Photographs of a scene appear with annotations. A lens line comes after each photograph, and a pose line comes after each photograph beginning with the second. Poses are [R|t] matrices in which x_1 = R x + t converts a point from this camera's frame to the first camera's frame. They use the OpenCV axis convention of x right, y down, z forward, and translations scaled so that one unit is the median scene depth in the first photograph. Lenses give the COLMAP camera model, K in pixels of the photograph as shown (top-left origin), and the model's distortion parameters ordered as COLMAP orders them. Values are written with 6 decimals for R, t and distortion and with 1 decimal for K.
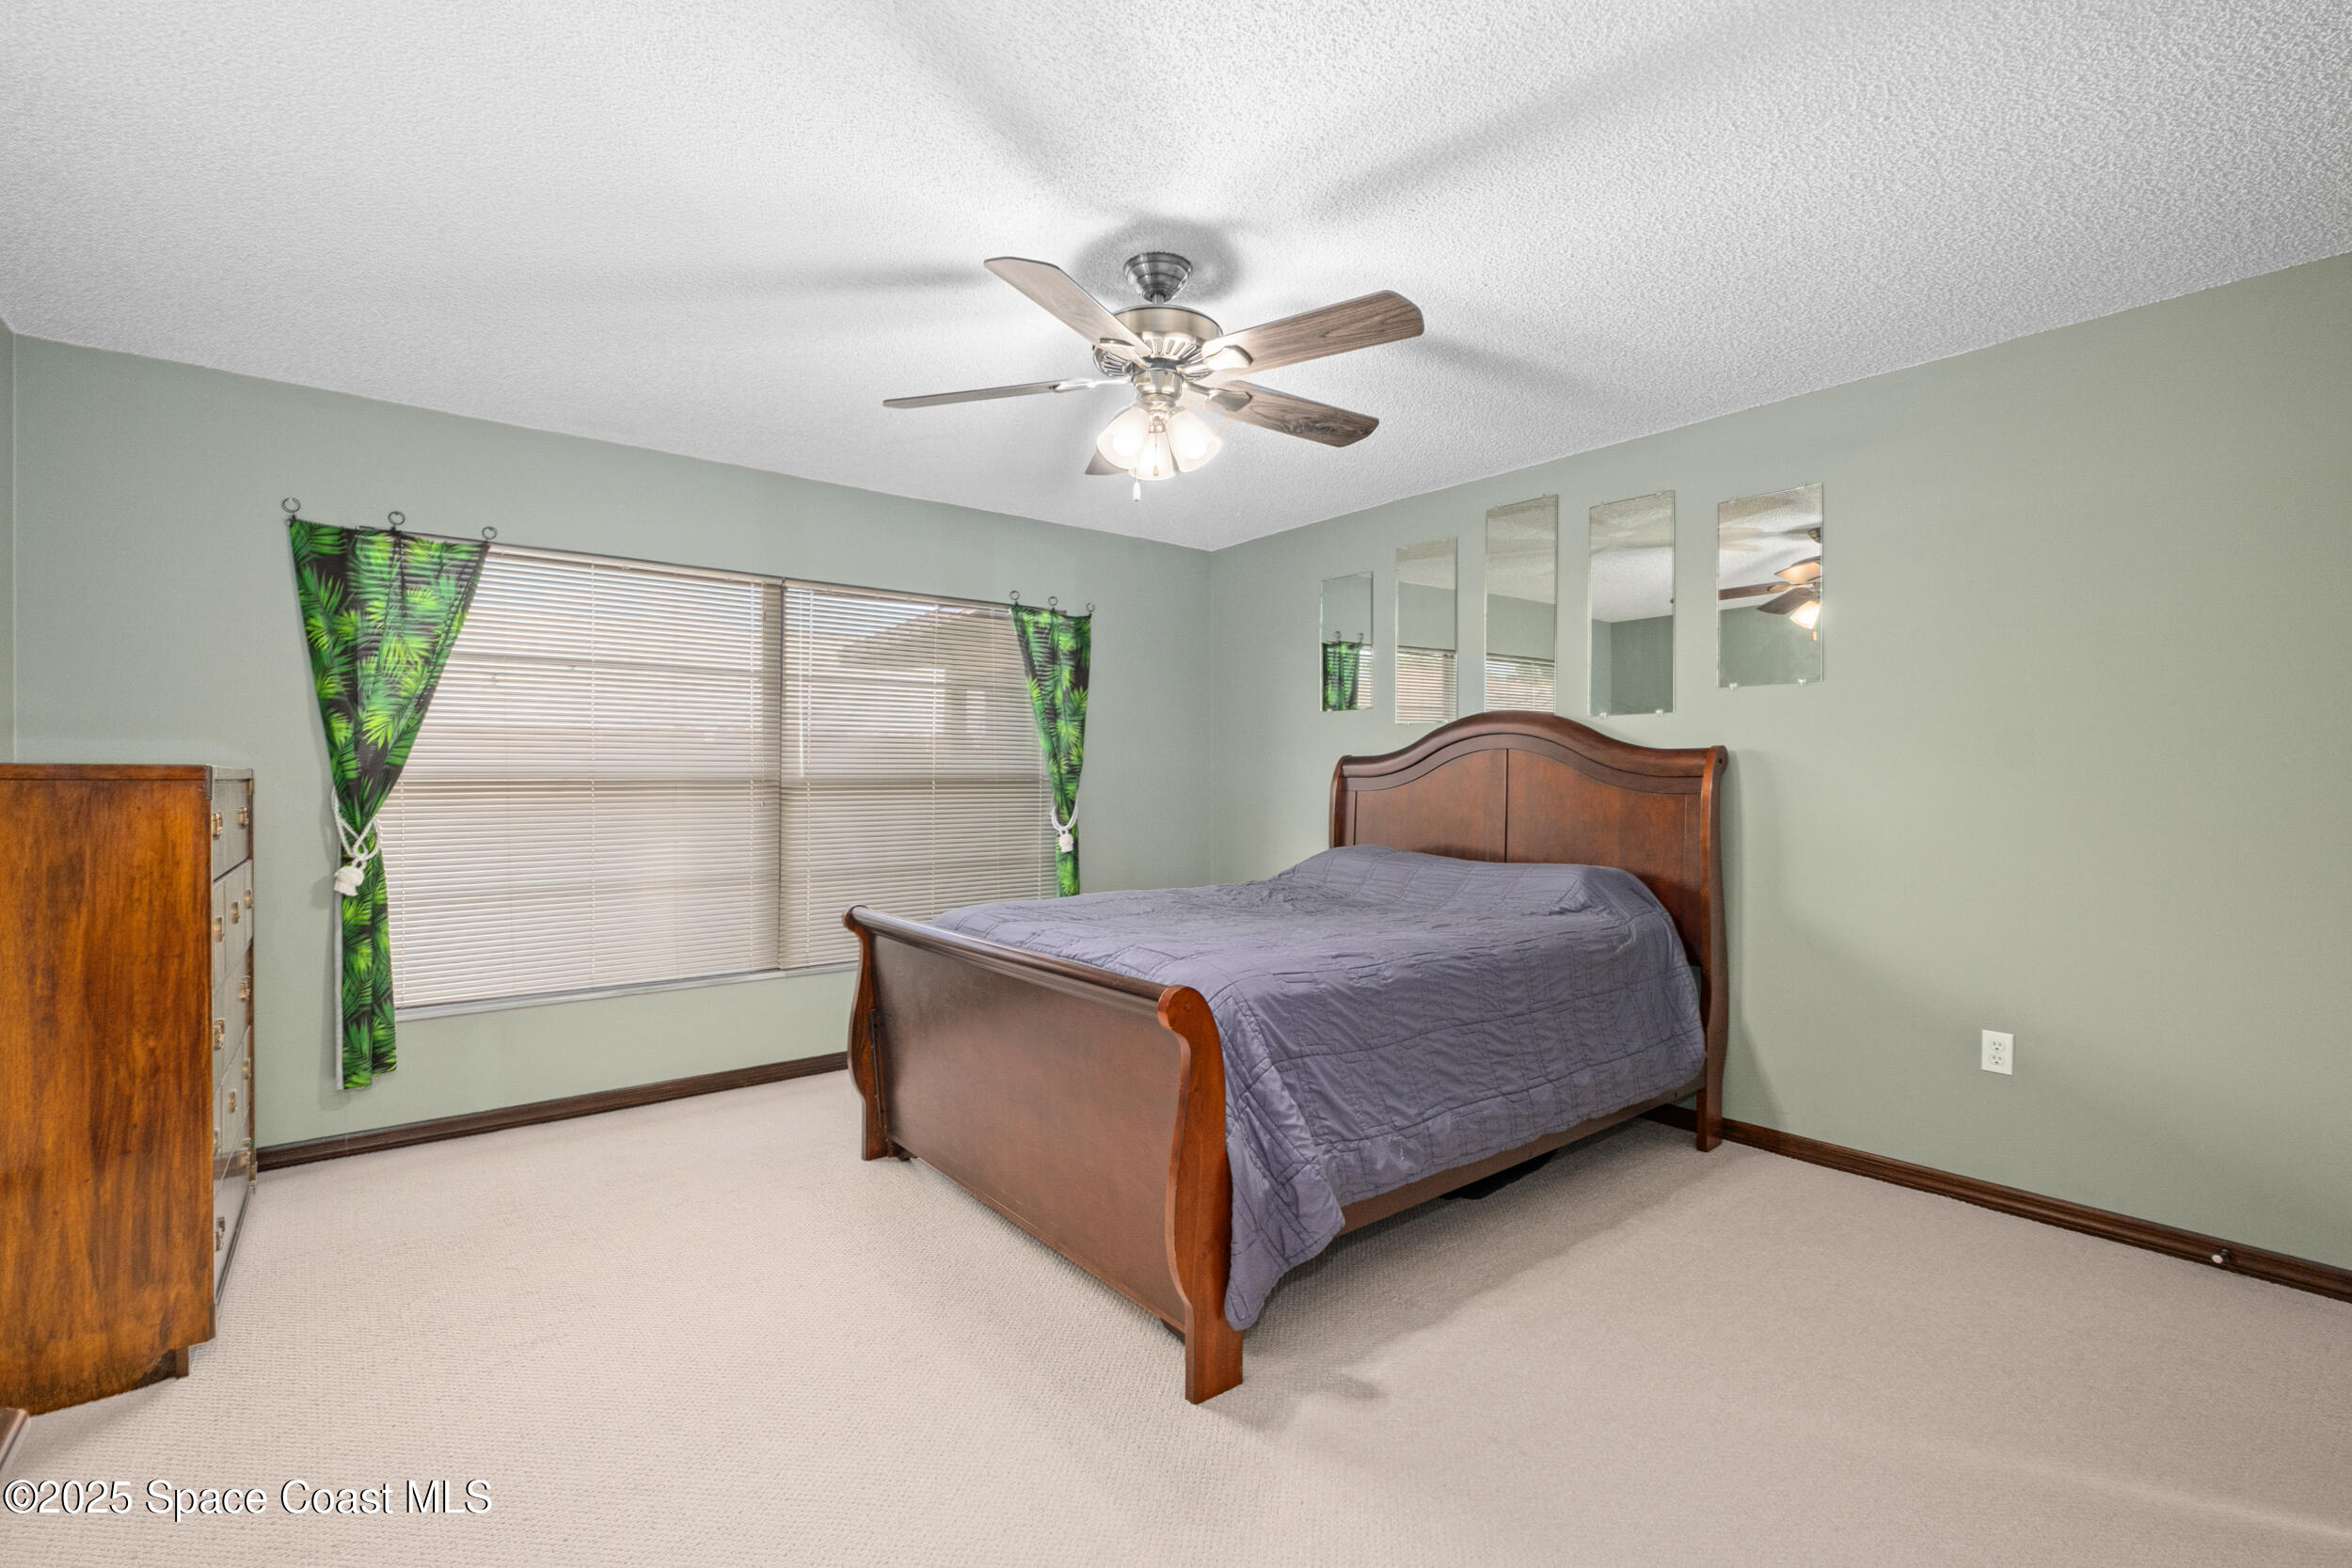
lens RADIAL K [[1034.1, 0, 1163.5], [0, 1034.1, 783.1], [0, 0, 1]] dist [-0.004964, 0.000350]
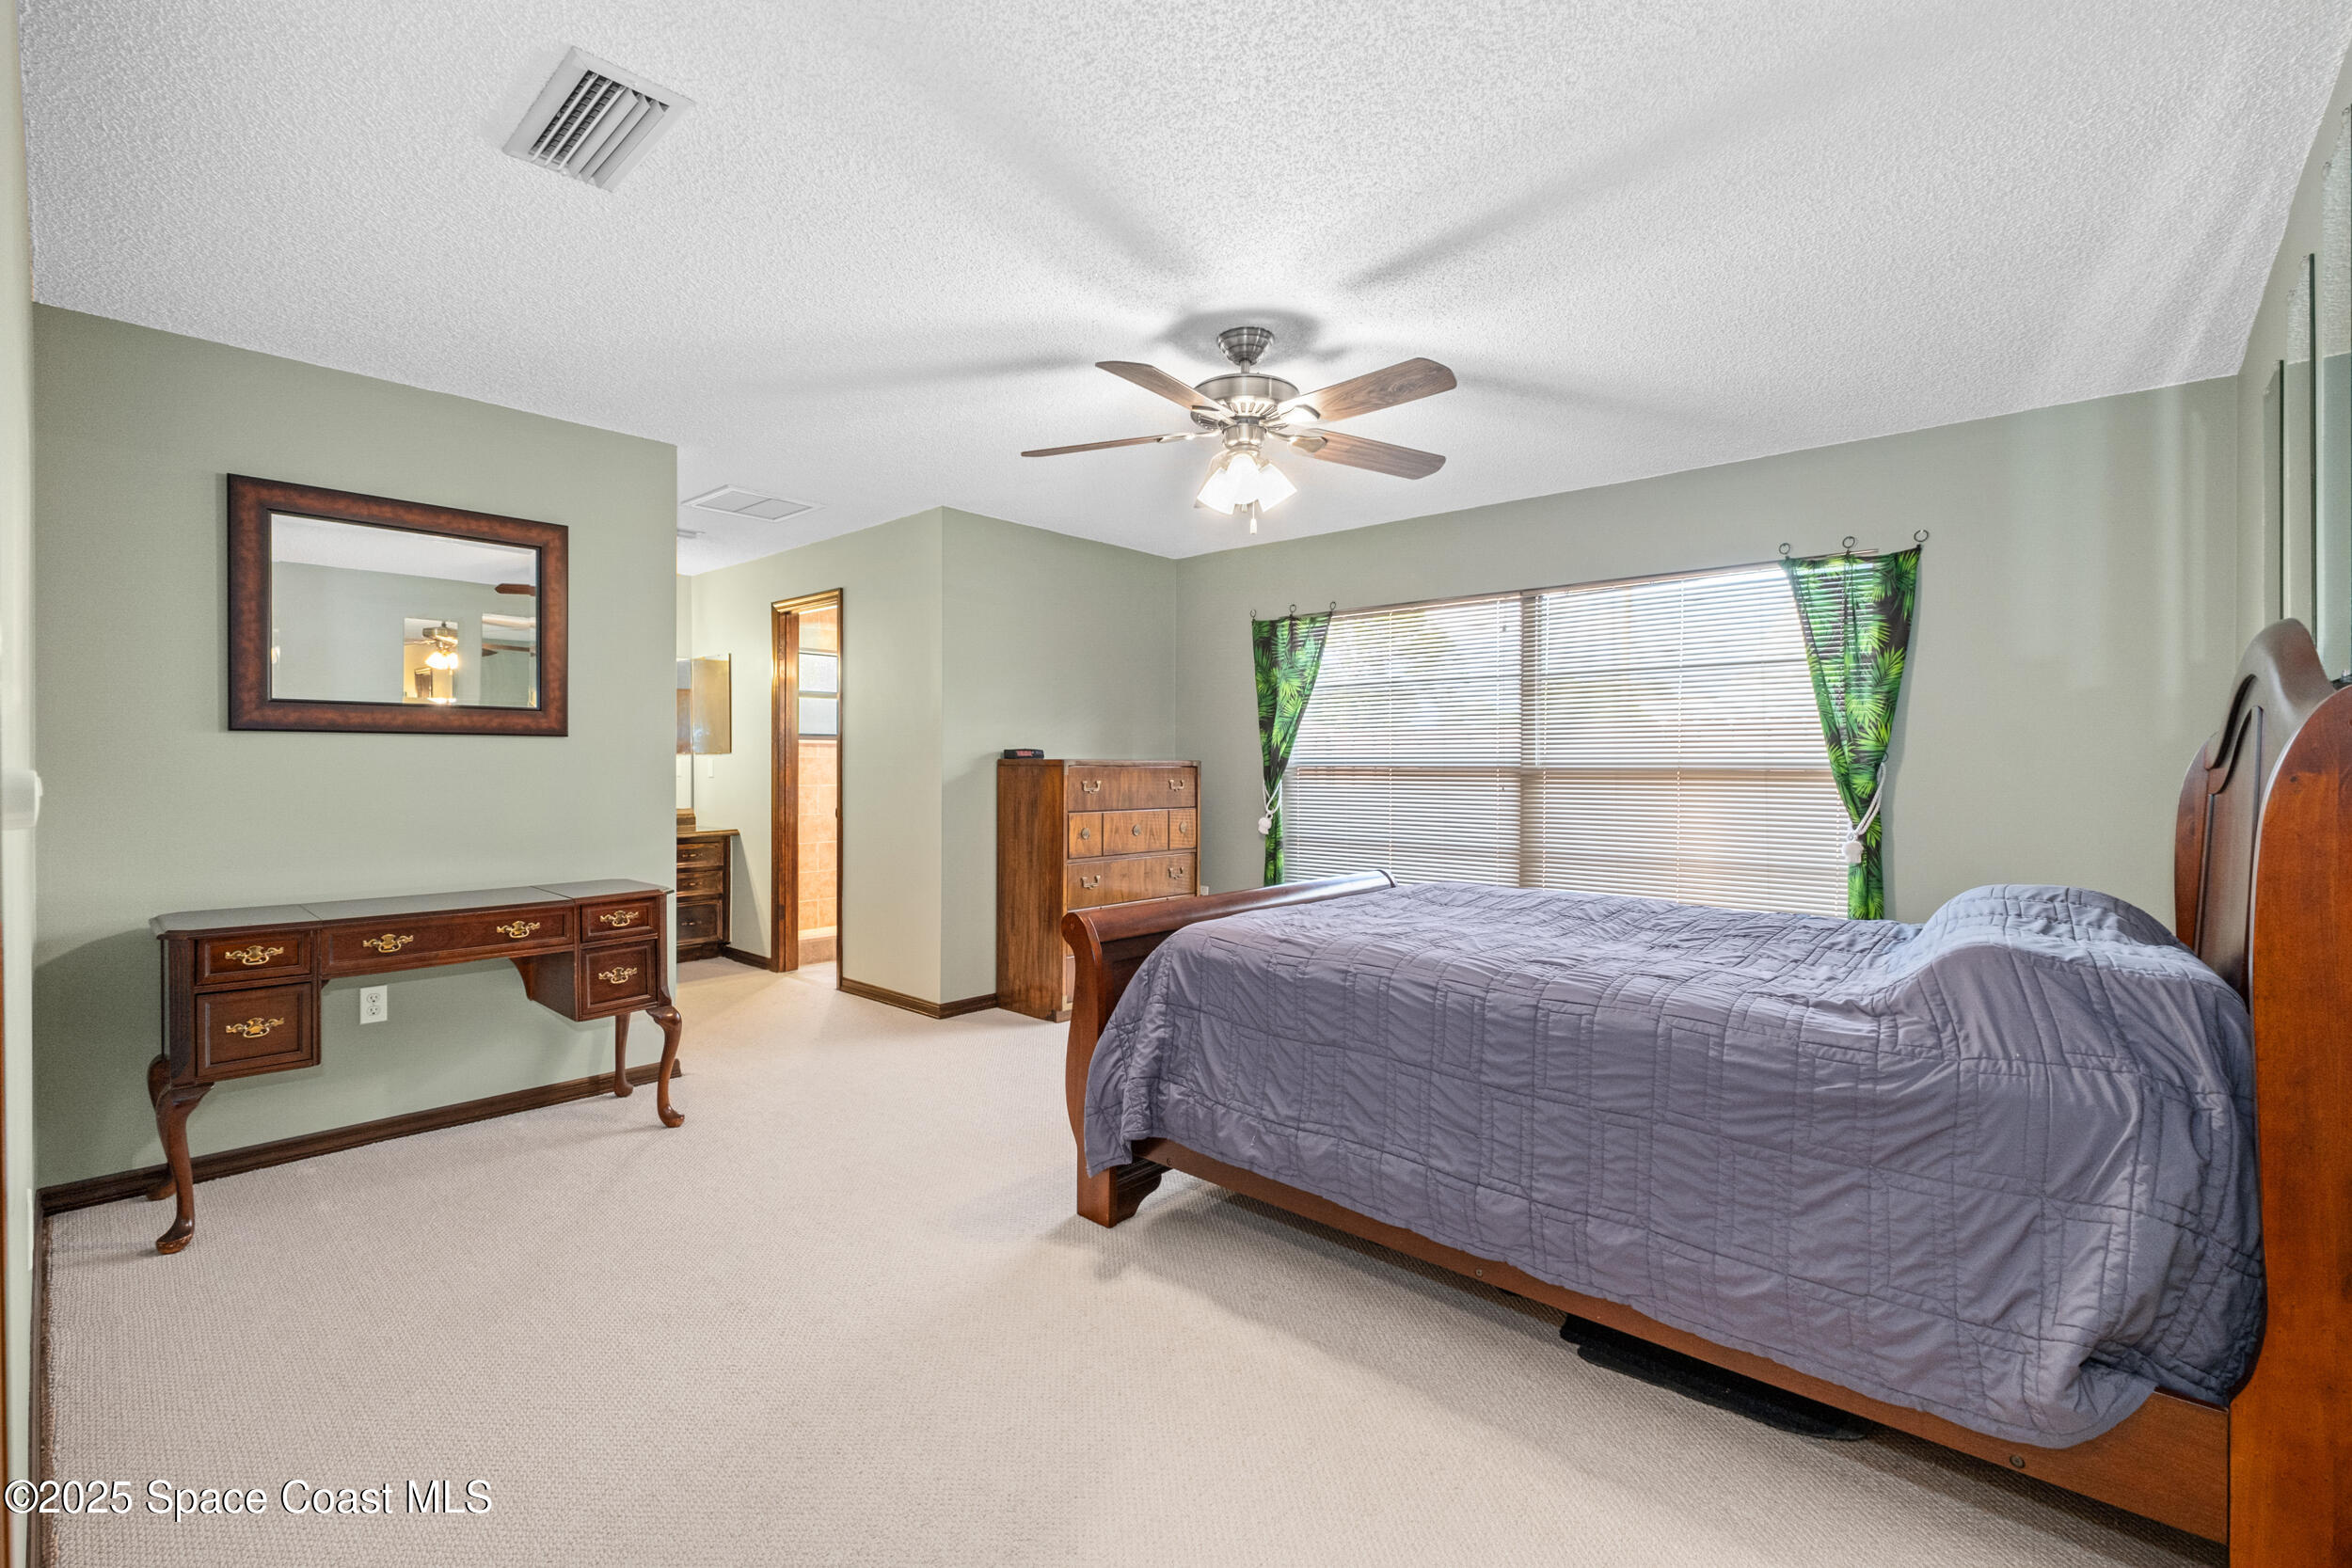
lens RADIAL K [[1034.1, 0, 1166.6], [0, 1034.1, 771.7], [0, 0, 1]] dist [-0.004964, 0.000350]
pose [[0.158330, 0.006670, -0.987364, 0.880956], [-0.009534, 0.999941, 0.005226, -0.002340], [0.987340, 0.008586, 0.158385, 0.552666]]
